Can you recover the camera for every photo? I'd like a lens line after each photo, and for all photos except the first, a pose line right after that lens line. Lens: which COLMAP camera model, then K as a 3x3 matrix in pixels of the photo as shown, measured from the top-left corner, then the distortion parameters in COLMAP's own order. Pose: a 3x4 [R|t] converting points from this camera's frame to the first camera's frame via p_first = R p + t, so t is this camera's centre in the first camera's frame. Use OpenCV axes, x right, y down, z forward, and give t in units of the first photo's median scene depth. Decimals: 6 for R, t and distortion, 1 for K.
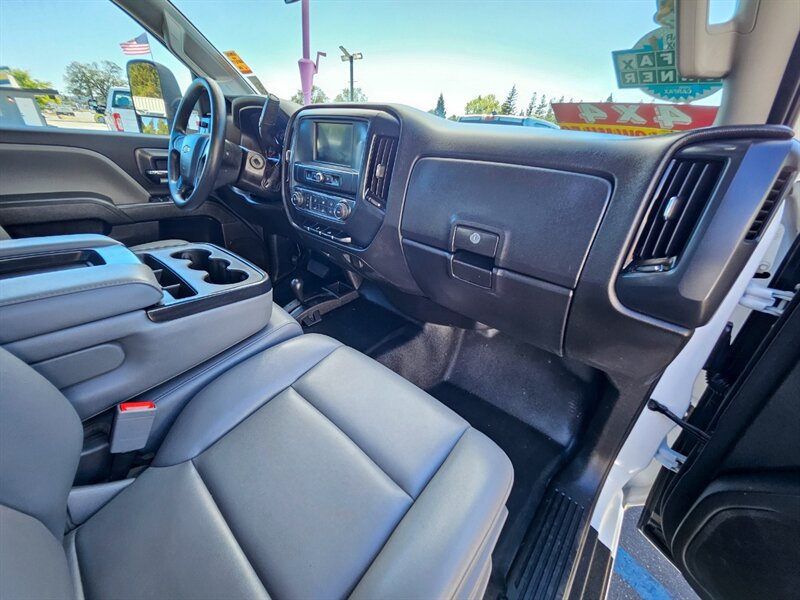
lens RADIAL K [[326.9, 0, 392.4], [0, 326.9, 294.5], [0, 0, 1]] dist [0.005506, -0.000083]
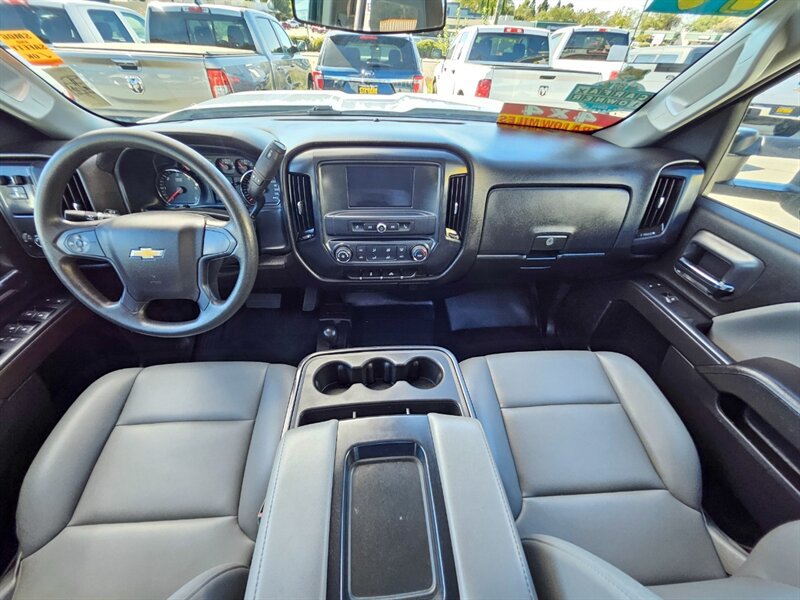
lens RADIAL K [[326.9, 0, 395.0], [0, 326.9, 297.7], [0, 0, 1]] dist [0.005506, -0.000083]
pose [[0.688739, -0.493589, 0.531045, -0.841891], [0.330439, 0.865675, 0.376054, -0.558698], [-0.645329, -0.083525, 0.759325, 0.273585]]
